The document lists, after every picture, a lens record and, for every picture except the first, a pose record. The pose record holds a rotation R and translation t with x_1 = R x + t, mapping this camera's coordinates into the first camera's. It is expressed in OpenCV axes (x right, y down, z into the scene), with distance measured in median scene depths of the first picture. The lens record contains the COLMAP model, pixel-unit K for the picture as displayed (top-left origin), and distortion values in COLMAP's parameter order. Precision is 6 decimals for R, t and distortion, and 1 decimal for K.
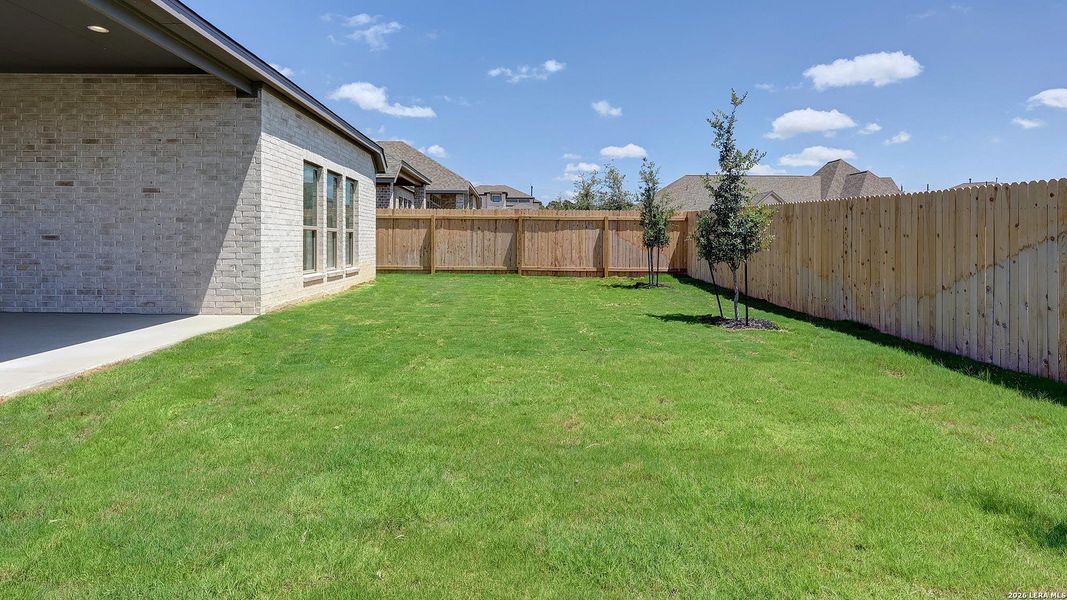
lens RADIAL K [[535.8, 0, 516.1], [0, 535.8, 242.1], [0, 0, 1]] dist [-0.000210, -0.000292]
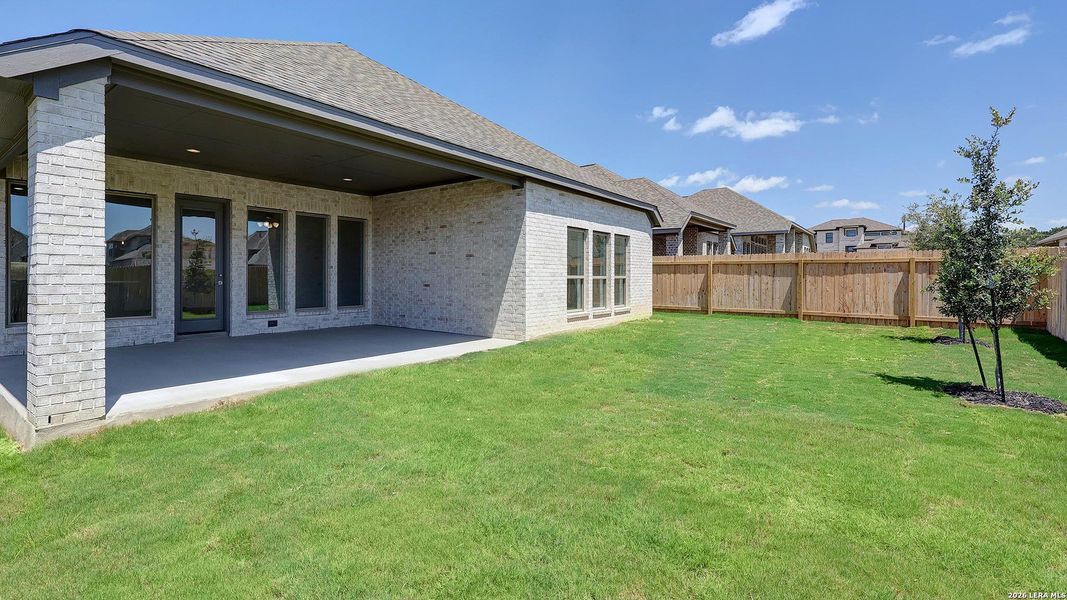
lens RADIAL K [[480.4, 0, 531.7], [0, 480.4, 274.2], [0, 0, 1]] dist [0.000119, -0.000072]
pose [[0.796461, -0.007008, -0.604649, 0.254527], [0.001373, 0.999951, -0.009781, -0.023861], [0.604688, 0.006960, 0.796432, -0.000597]]
